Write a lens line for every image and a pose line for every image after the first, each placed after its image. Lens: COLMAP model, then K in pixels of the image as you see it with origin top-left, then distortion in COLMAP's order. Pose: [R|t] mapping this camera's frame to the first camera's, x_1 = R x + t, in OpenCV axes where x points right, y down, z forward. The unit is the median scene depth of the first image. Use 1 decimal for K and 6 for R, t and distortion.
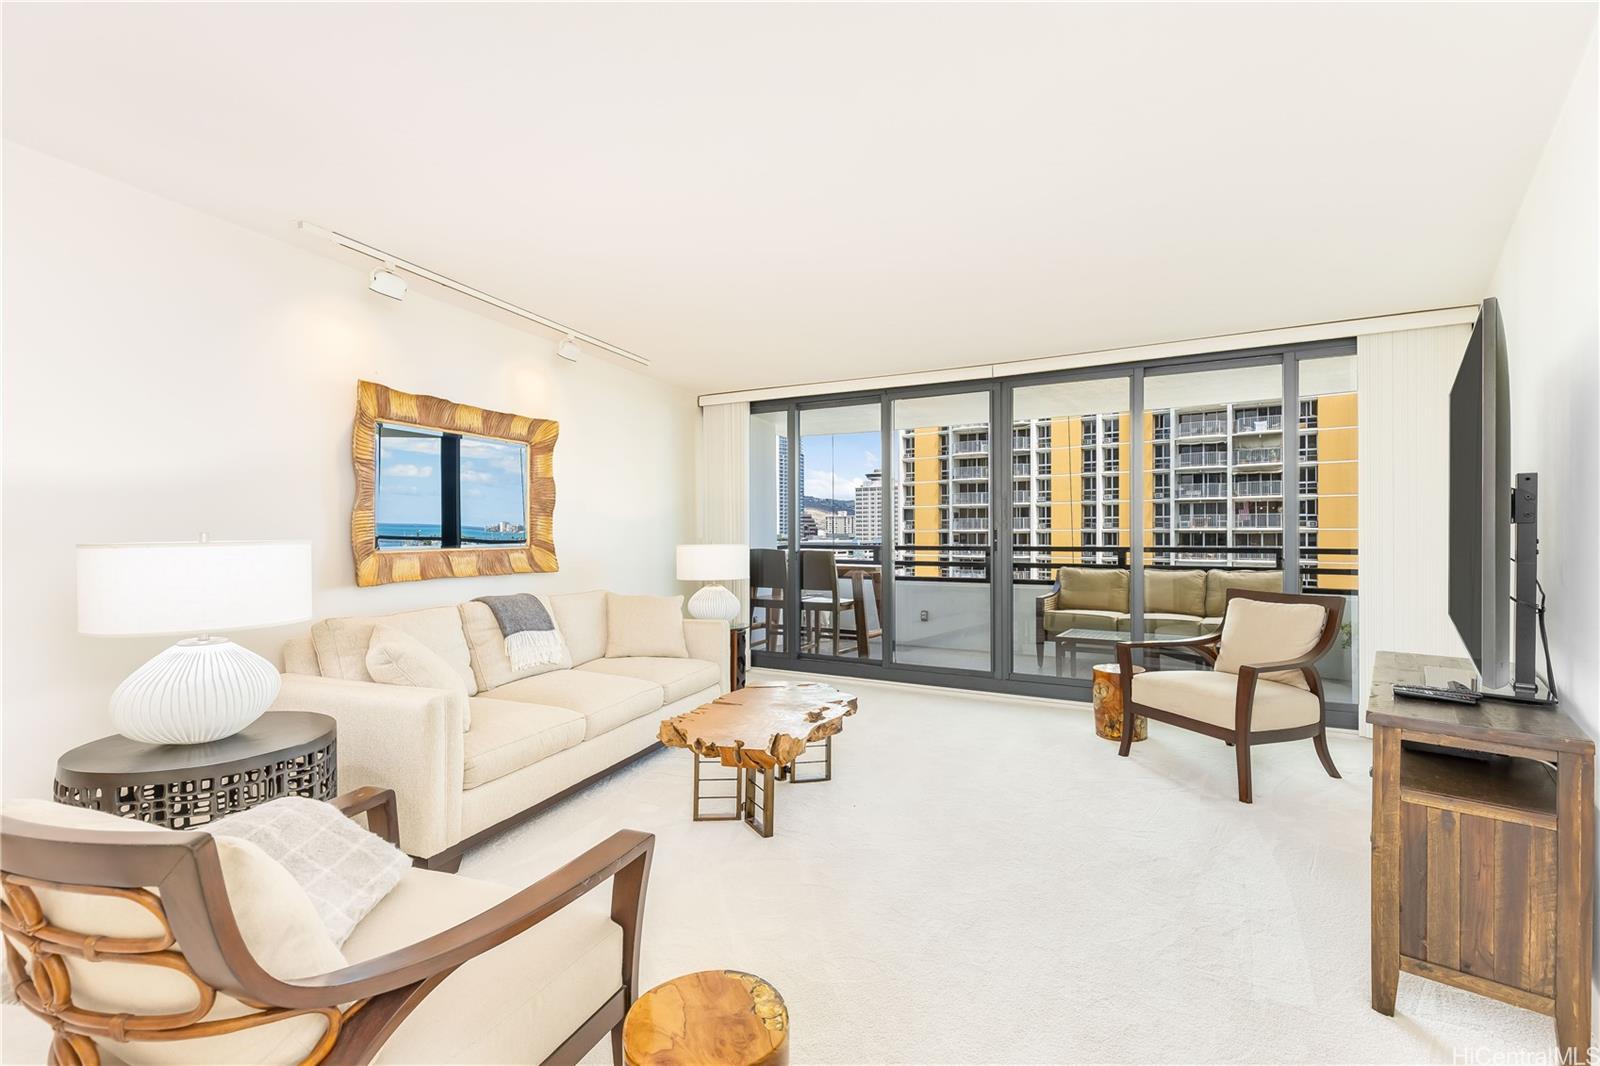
lens RADIAL K [[742.4, 0, 800.0], [0, 742.4, 533.0], [0, 0, 1]] dist [0.000239, 0.000021]
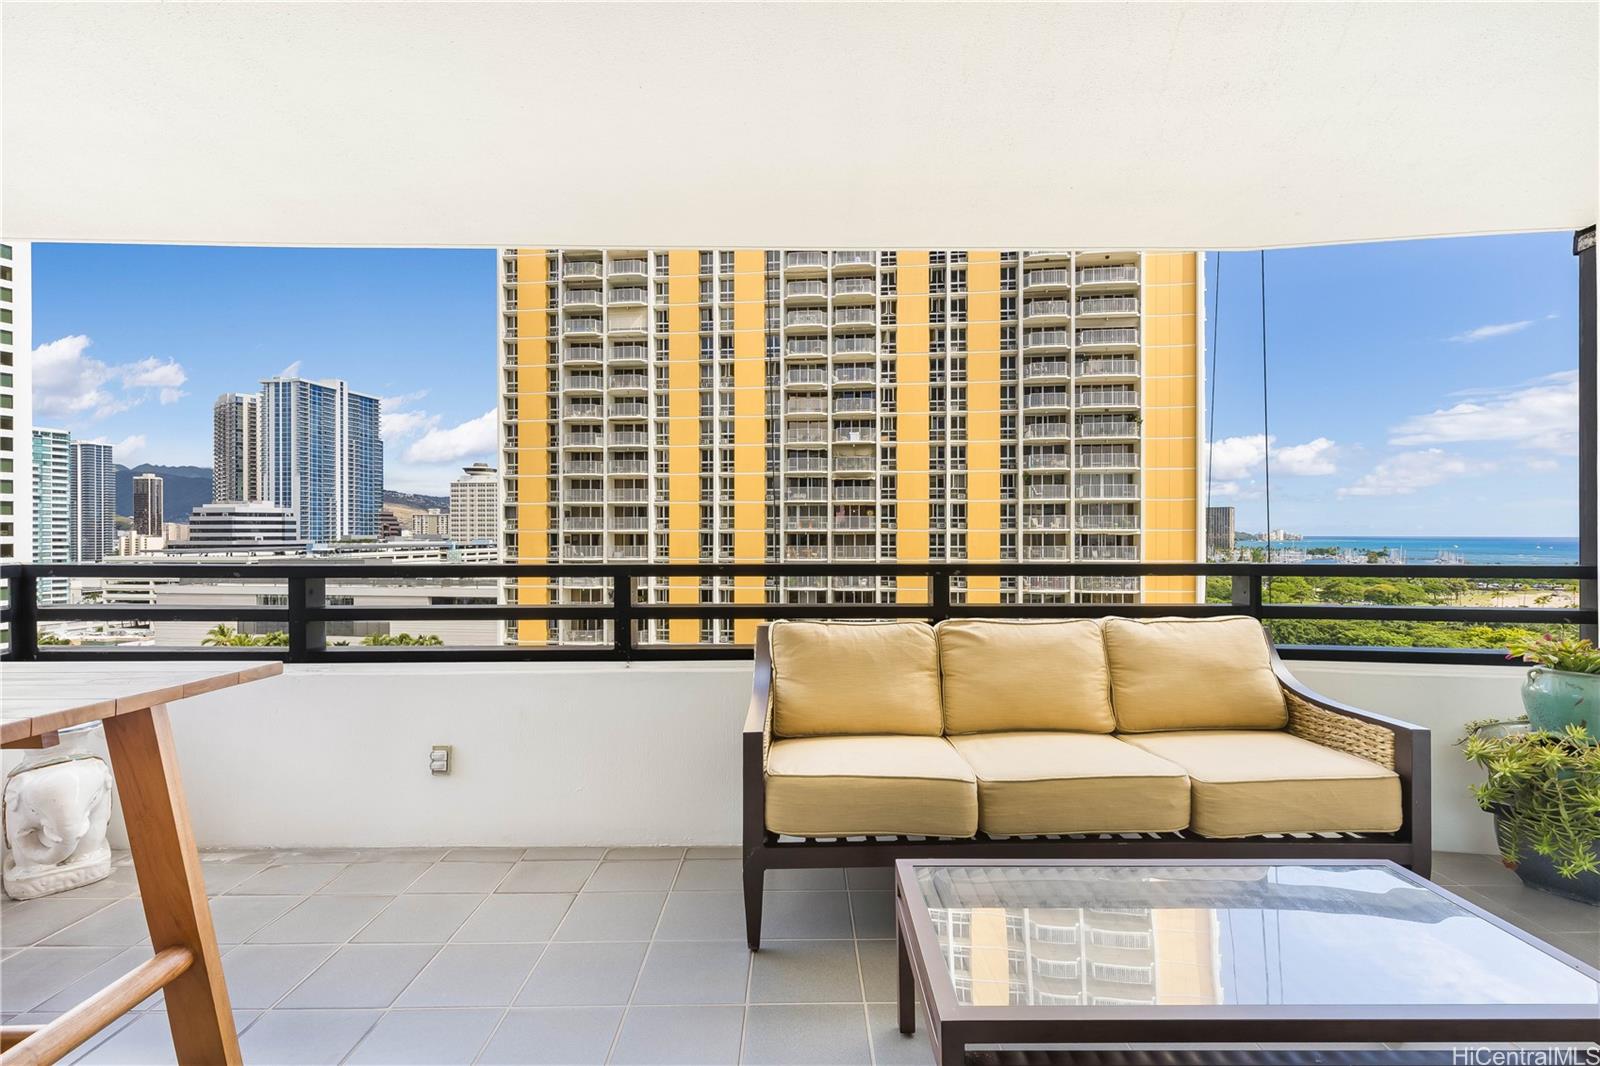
lens RADIAL K [[729.7, 0, 819.6], [0, 729.7, 528.6], [0, 0, 1]] dist [0.002802, 0.000066]
pose [[0.859931, 0.004639, 0.510389, 0.023648], [-0.001103, 0.999973, -0.007231, 0.000051], [-0.510409, 0.005655, 0.859913, 0.089055]]
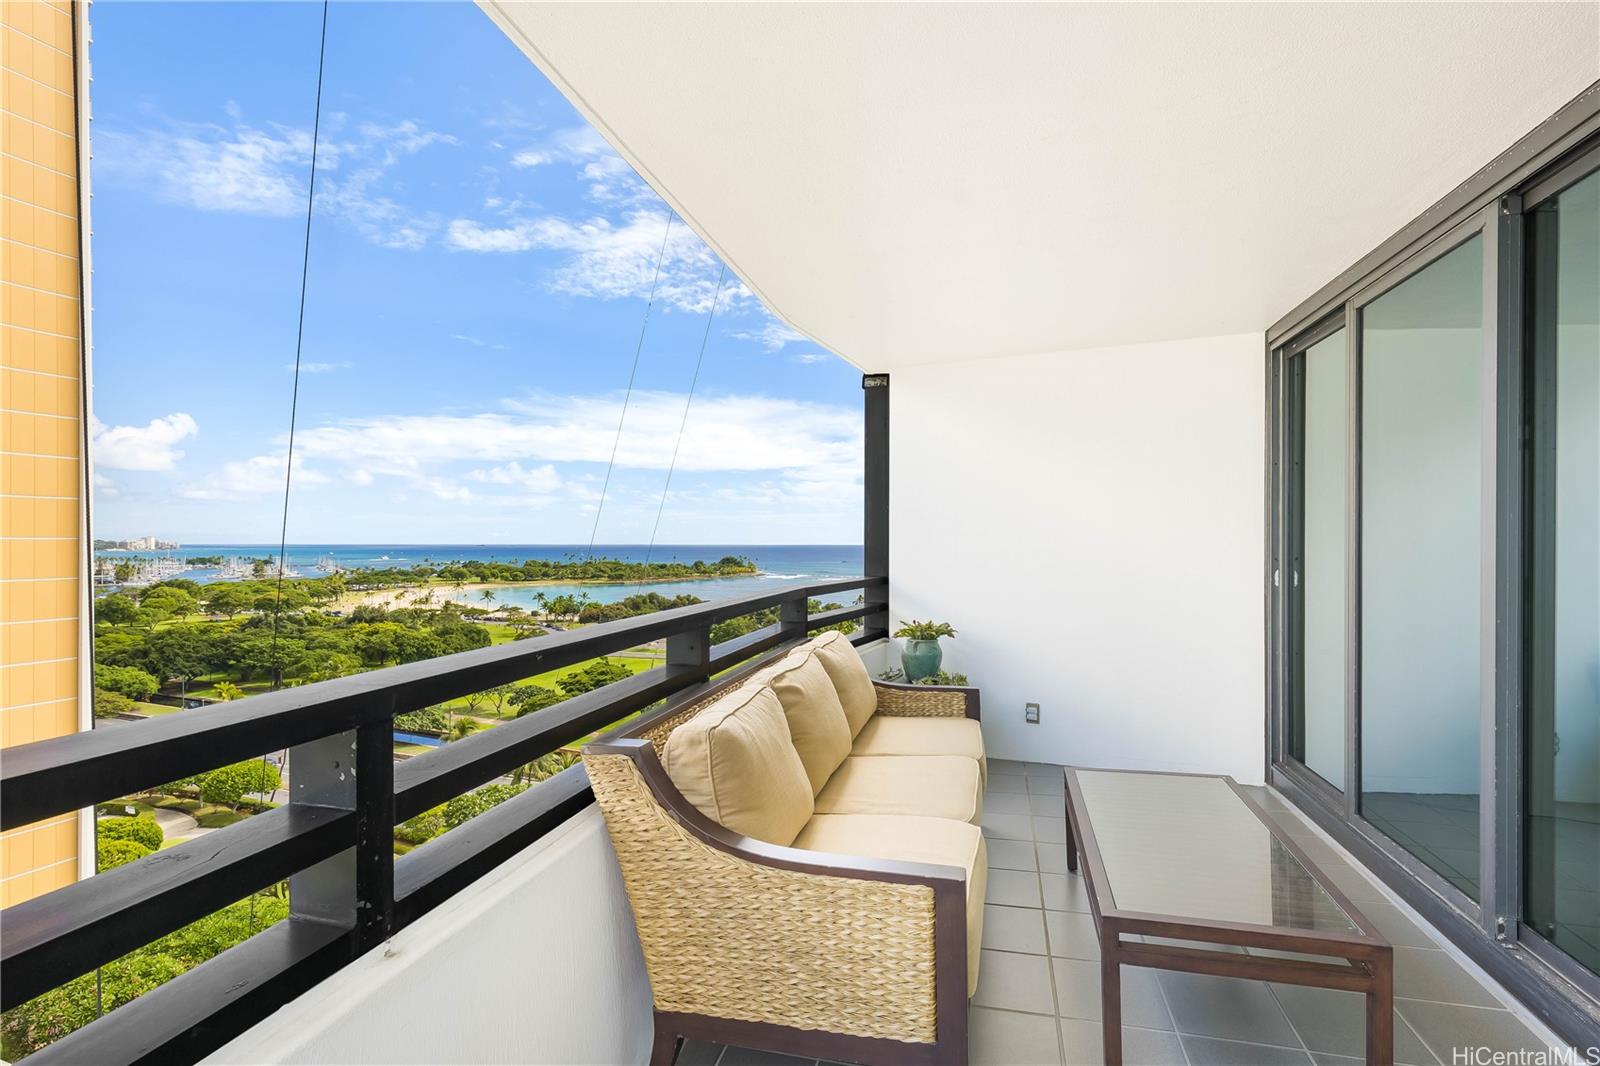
lens RADIAL K [[742.4, 0, 800.0], [0, 742.4, 533.0], [0, 0, 1]] dist [0.000239, 0.000021]
pose [[-0.255279, 0.010414, 0.966811, 0.012309], [0.002398, 0.999946, -0.010138, -0.002454], [-0.966864, -0.000270, -0.255290, 0.145977]]
